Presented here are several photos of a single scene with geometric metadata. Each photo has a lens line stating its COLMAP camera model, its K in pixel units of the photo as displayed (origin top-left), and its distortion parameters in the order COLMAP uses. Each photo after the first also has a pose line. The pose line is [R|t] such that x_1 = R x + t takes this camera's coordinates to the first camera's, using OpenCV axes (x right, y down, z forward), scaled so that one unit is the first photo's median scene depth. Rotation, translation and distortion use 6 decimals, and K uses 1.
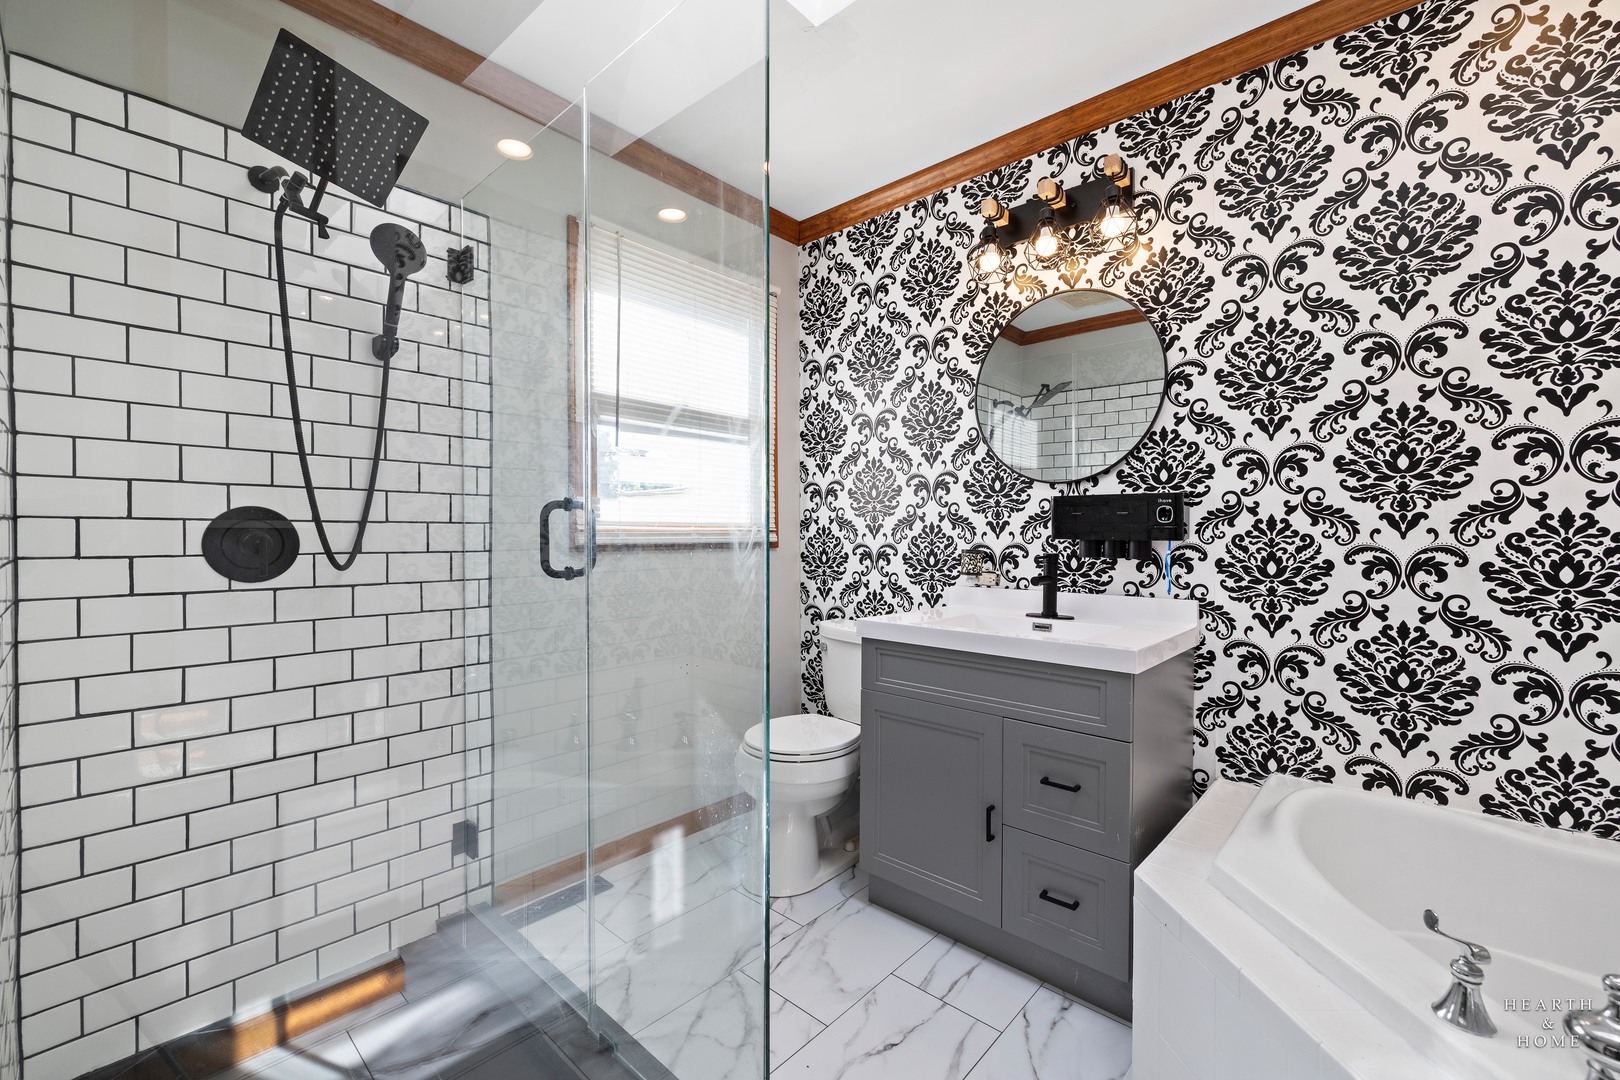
lens RADIAL K [[683.4, 0, 805.5], [0, 683.4, 538.5], [0, 0, 1]] dist [0.002059, -0.000843]
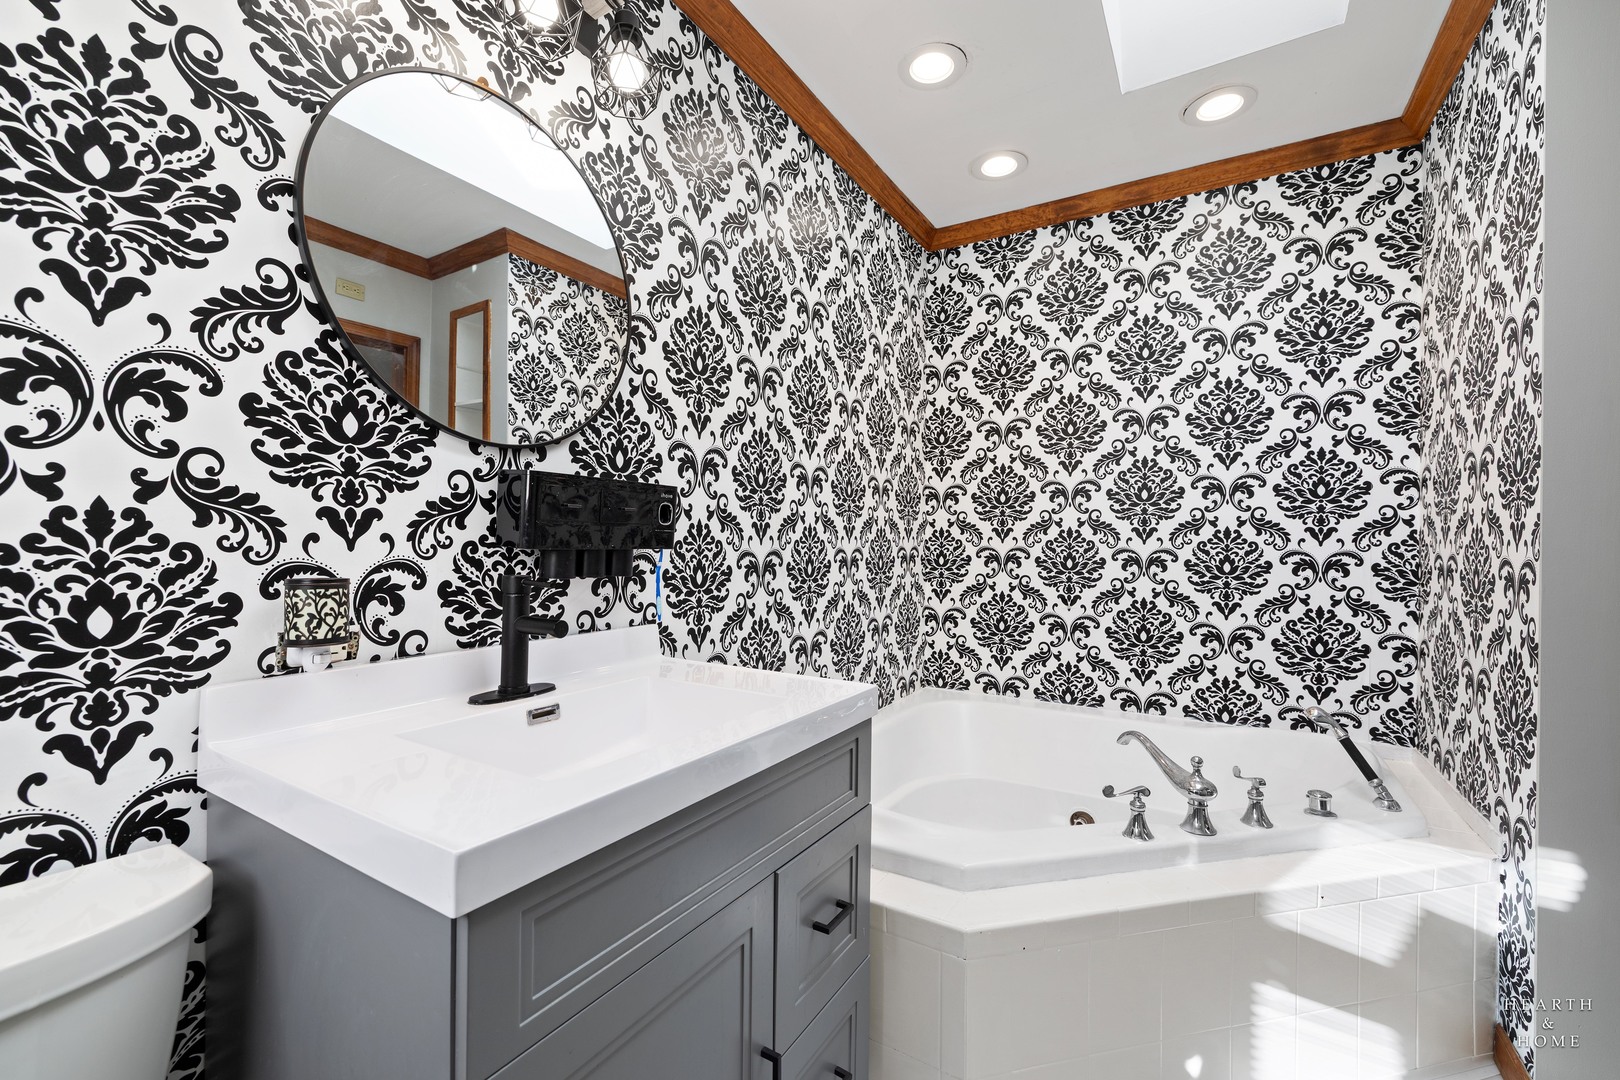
lens RADIAL K [[683.4, 0, 801.6], [0, 683.4, 541.9], [0, 0, 1]] dist [0.002059, -0.000843]
pose [[-0.165908, 0.001354, 0.986140, -0.213792], [0.003634, 0.999993, -0.000761, -0.003320], [-0.986135, 0.003458, -0.165912, 0.891275]]
